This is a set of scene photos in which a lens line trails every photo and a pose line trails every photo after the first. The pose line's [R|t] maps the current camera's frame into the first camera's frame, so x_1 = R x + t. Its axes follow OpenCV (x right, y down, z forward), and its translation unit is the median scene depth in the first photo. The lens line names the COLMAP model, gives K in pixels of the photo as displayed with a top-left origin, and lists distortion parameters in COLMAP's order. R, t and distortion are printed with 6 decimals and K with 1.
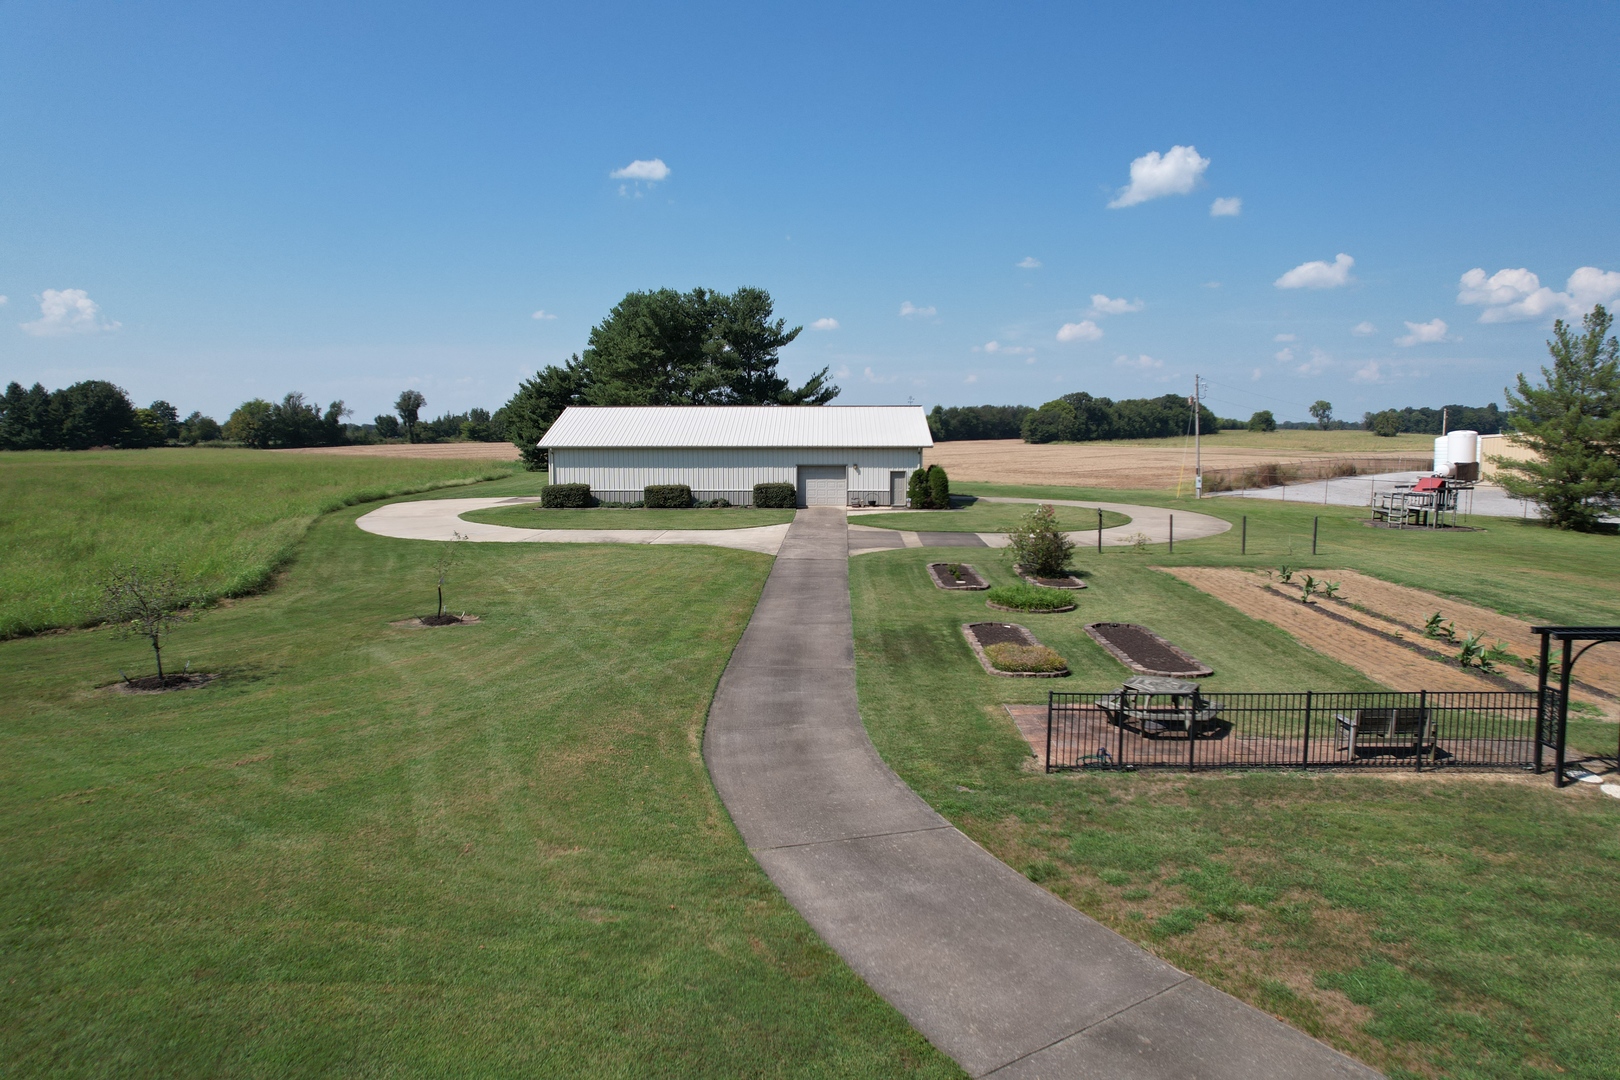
lens RADIAL K [[1034.5, 0, 814.0], [0, 1034.5, 544.2], [0, 0, 1]] dist [-0.063139, 0.059646]
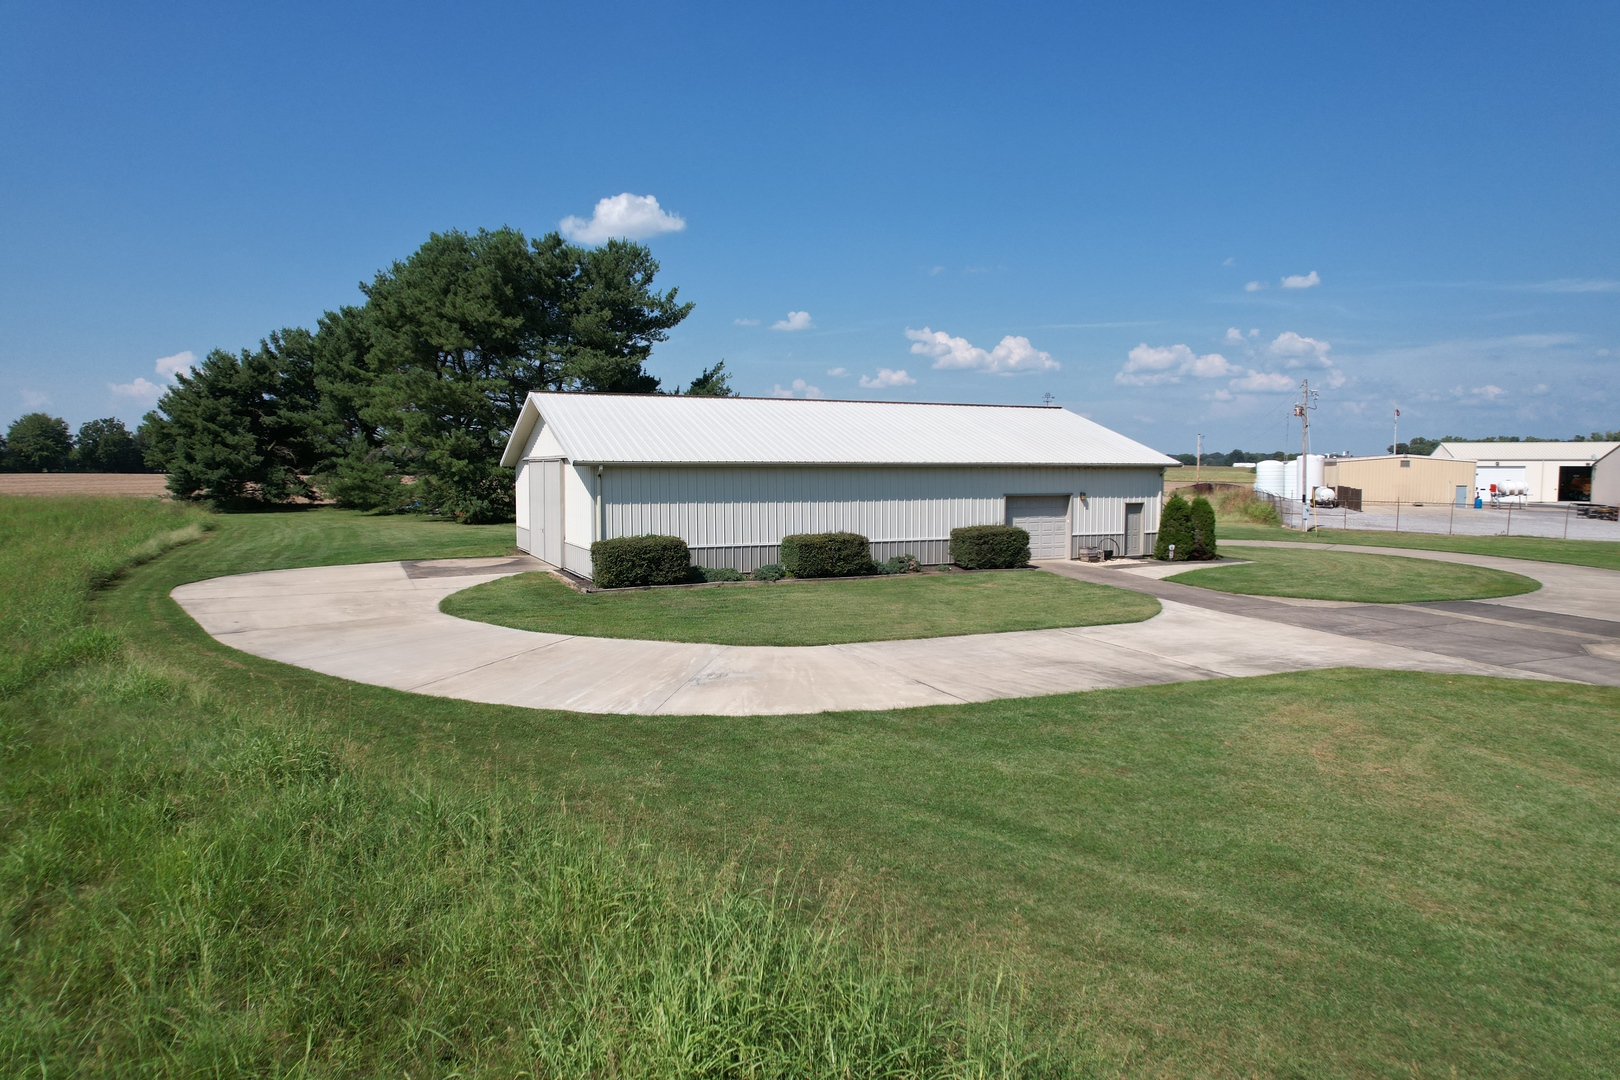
lens RADIAL K [[1040.0, 0, 814.1], [0, 1040.0, 559.1], [0, 0, 1]] dist [-0.068776, 0.064317]
pose [[0.905034, -0.038399, 0.423602, -0.250453], [0.044991, 0.998972, -0.005569, -0.027197], [-0.422952, 0.024099, 0.905832, 0.333493]]
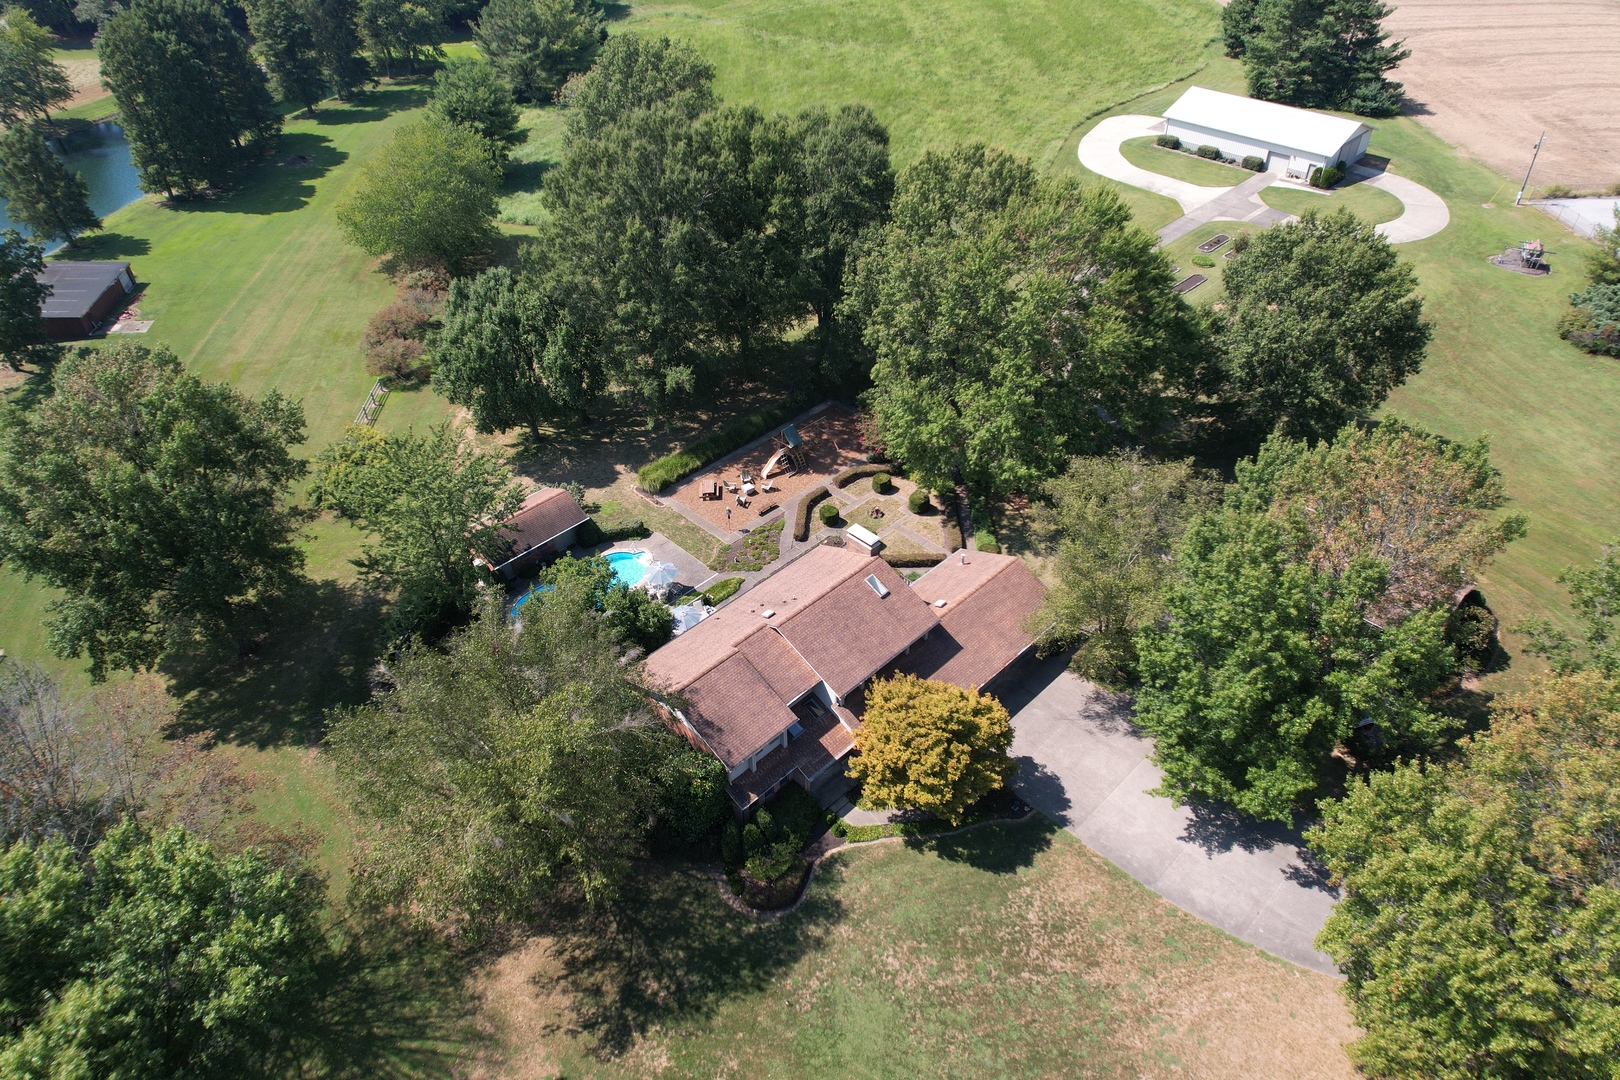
lens RADIAL K [[1034.5, 0, 814.0], [0, 1034.5, 544.2], [0, 0, 1]] dist [-0.063139, 0.059646]
pose [[0.723957, 0.432176, -0.537691, 0.536727], [-0.067315, 0.819973, 0.568430, -0.368526], [0.686553, -0.375324, 0.622717, -0.873736]]
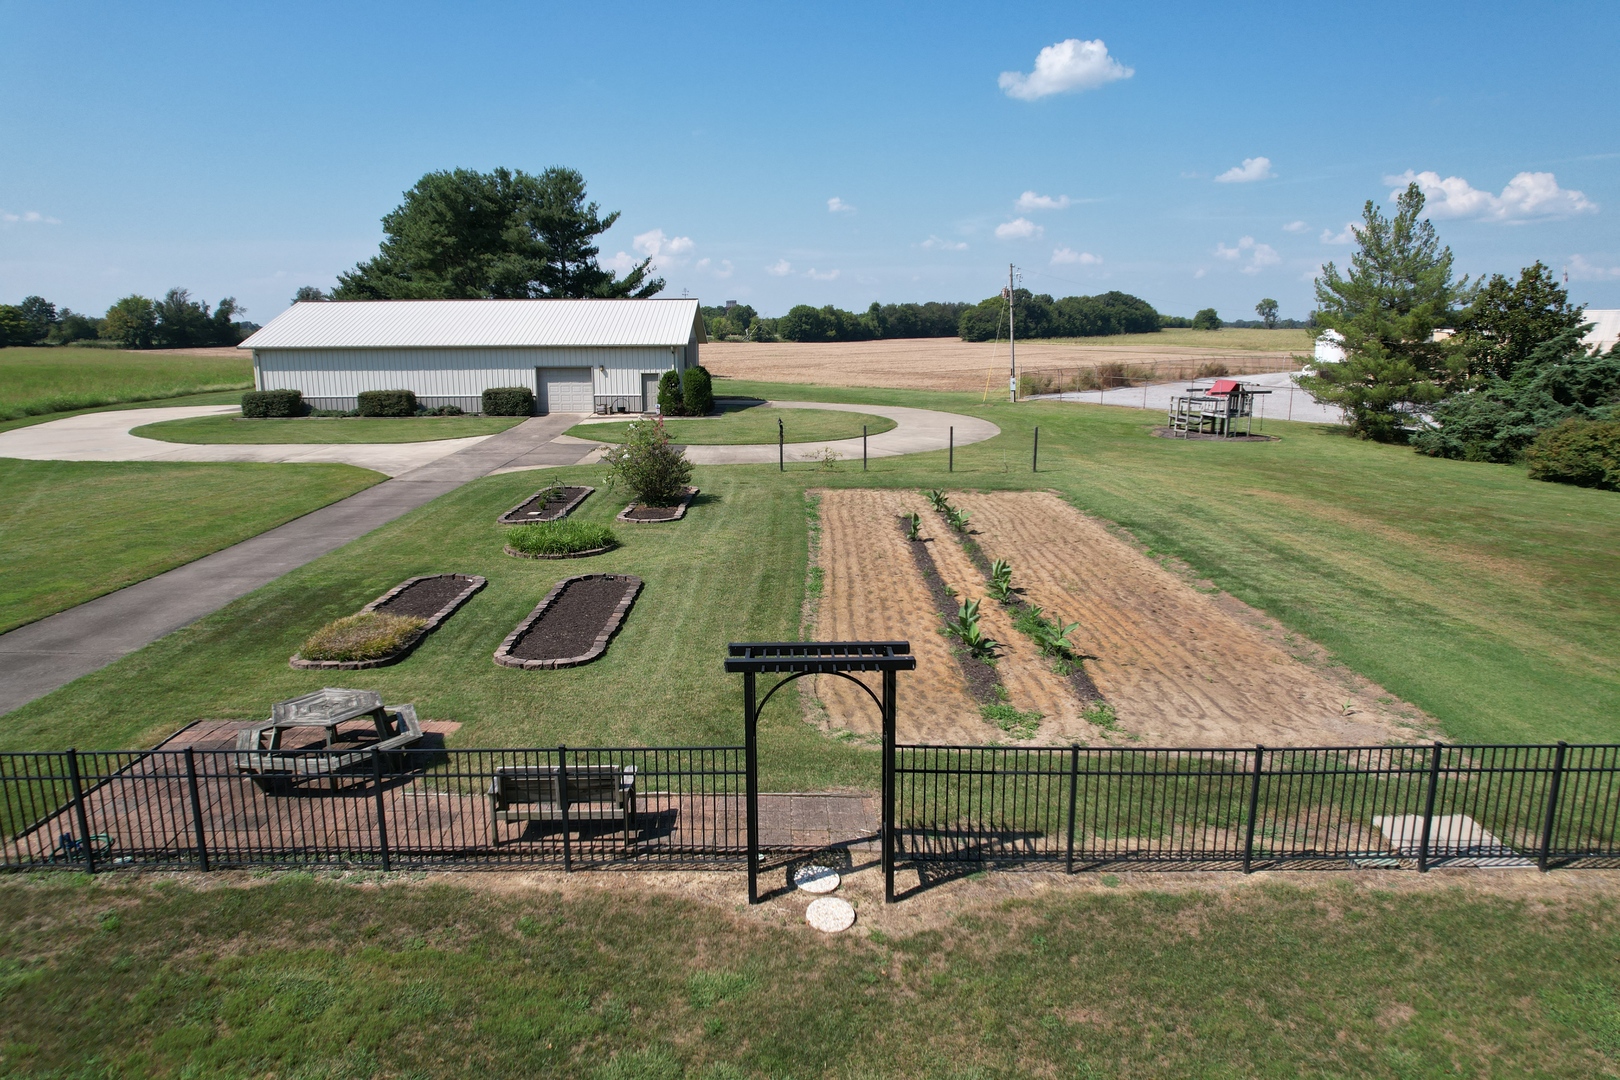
lens RADIAL K [[1034.5, 0, 814.0], [0, 1034.5, 544.2], [0, 0, 1]] dist [-0.063139, 0.059646]
pose [[0.999126, -0.008199, 0.040983, 0.123116], [0.004205, 0.995315, 0.096593, -0.006246], [-0.041583, -0.096337, 0.994480, 0.066400]]
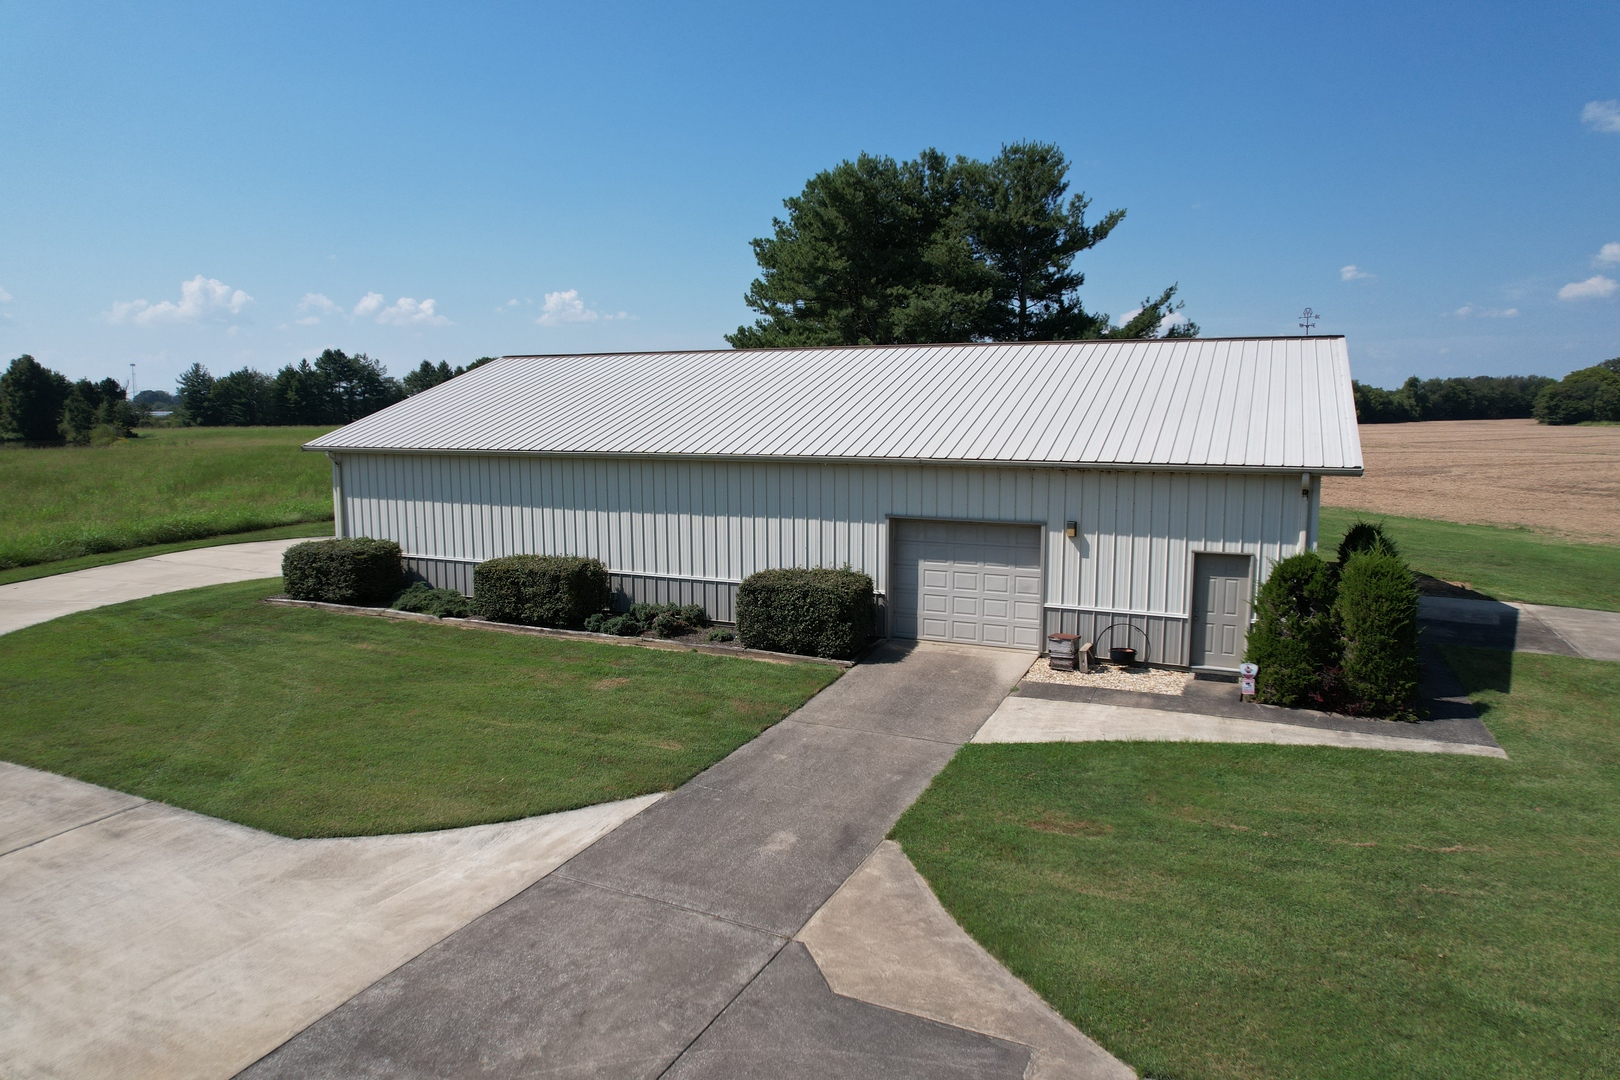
lens RADIAL K [[1034.5, 0, 814.0], [0, 1034.5, 544.2], [0, 0, 1]] dist [-0.063139, 0.059646]
pose [[0.917805, 0.052075, -0.393601, 0.059476], [-0.042871, 0.998563, 0.032146, -0.051524], [0.394709, -0.012630, 0.918719, 0.464299]]
